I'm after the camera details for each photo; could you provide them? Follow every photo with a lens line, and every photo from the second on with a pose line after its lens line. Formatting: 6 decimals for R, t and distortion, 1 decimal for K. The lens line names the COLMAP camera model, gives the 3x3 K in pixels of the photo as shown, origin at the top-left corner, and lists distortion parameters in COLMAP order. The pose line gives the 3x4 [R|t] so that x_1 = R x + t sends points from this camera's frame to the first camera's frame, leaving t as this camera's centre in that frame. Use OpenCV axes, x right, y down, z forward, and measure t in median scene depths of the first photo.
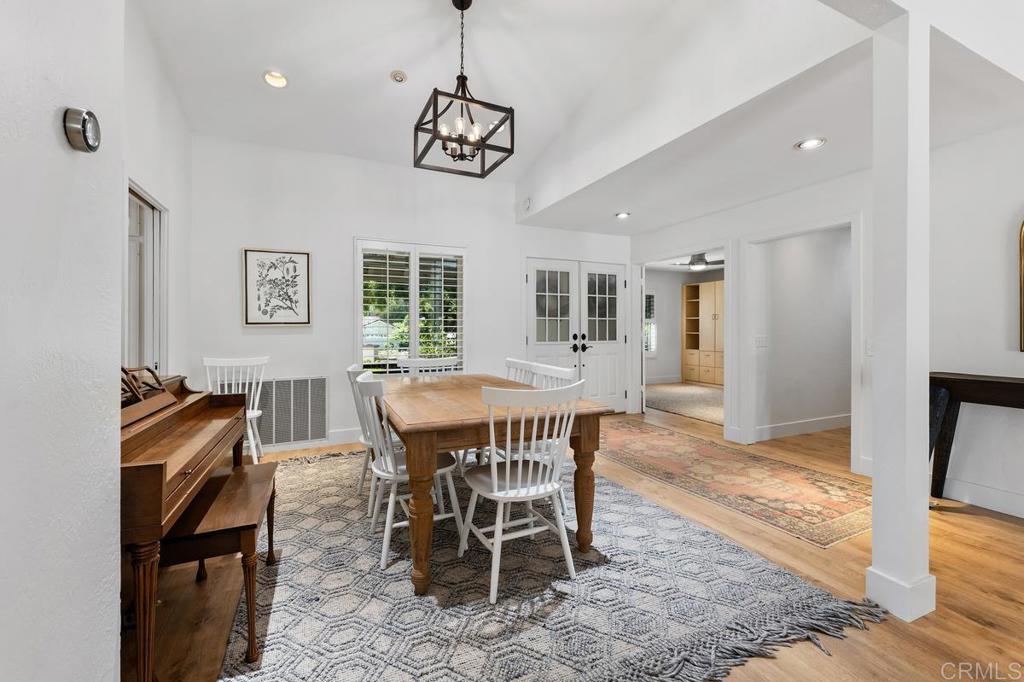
lens RADIAL K [[423.8, 0, 514.8], [0, 423.8, 329.1], [0, 0, 1]] dist [-0.000447, -0.000120]
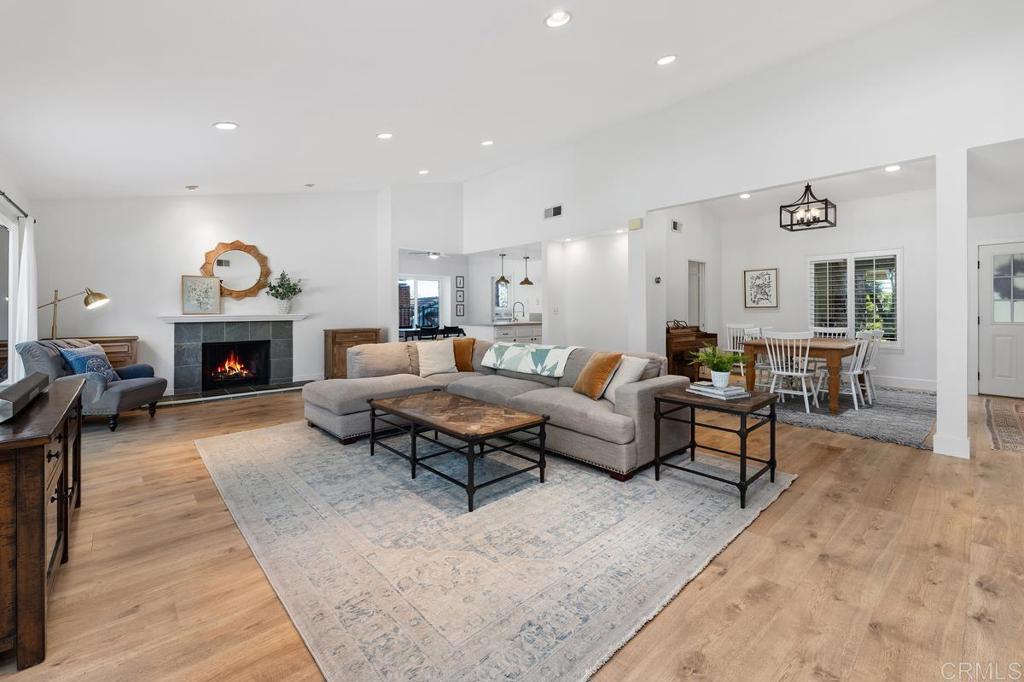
lens RADIAL K [[427.2, 0, 508.1], [0, 427.2, 306.4], [0, 0, 1]] dist [0.000915, 0.000902]
pose [[0.297161, -0.010689, -0.954768, 0.956454], [0.006424, 0.999937, -0.009195, -0.006838], [0.954806, -0.003401, 0.297211, -0.672360]]
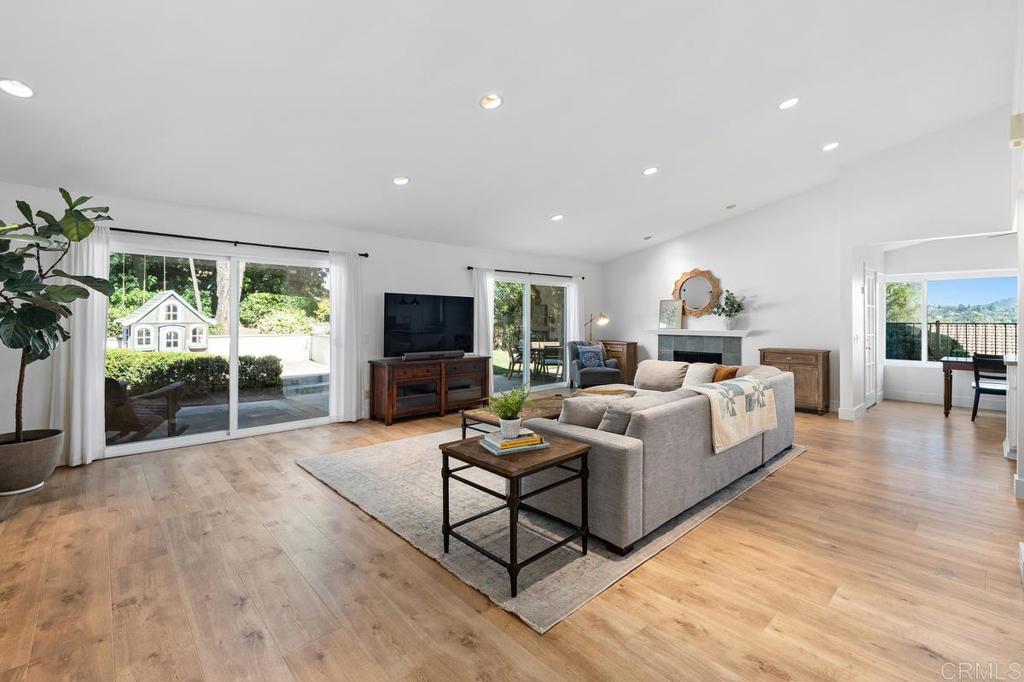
lens RADIAL K [[445.2, 0, 510.0], [0, 445.2, 317.1], [0, 0, 1]] dist [-0.000307, -0.000184]
pose [[-0.949899, -0.005905, -0.312500, 0.568986], [-0.003862, 0.999967, -0.007155, -0.036073], [0.312532, -0.005590, -0.949891, 0.453010]]
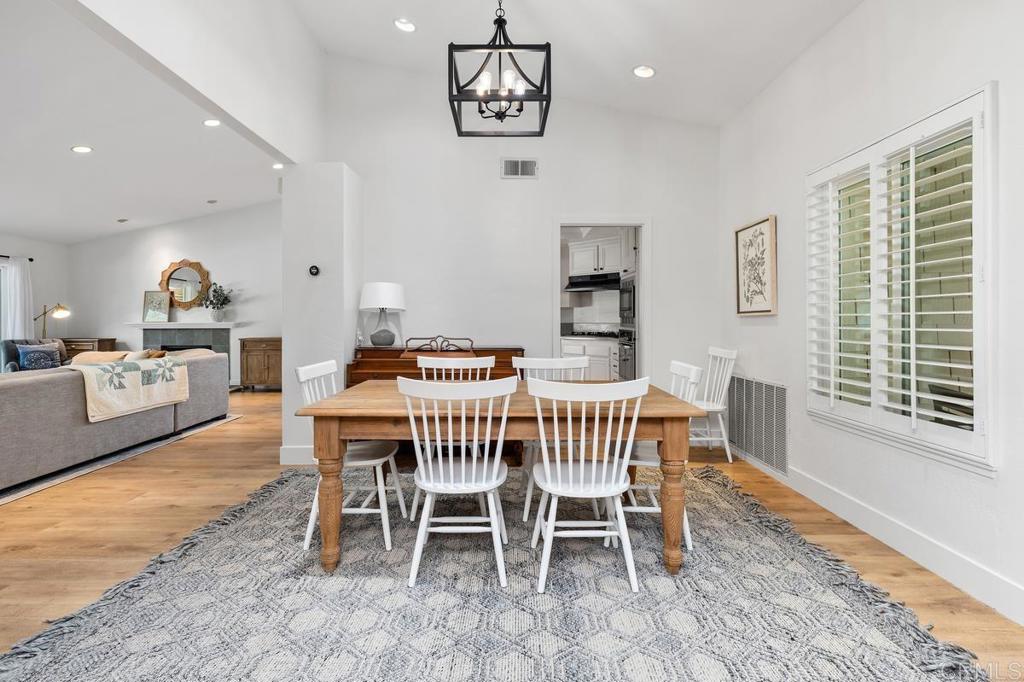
lens RADIAL K [[495.0, 0, 507.3], [0, 495.0, 318.9], [0, 0, 1]] dist [0.002027, 0.000144]
pose [[-0.417583, -0.001562, -0.908637, 0.523810], [0.004947, 0.999980, -0.003993, 0.001598], [0.908625, -0.006162, -0.417567, 0.975653]]
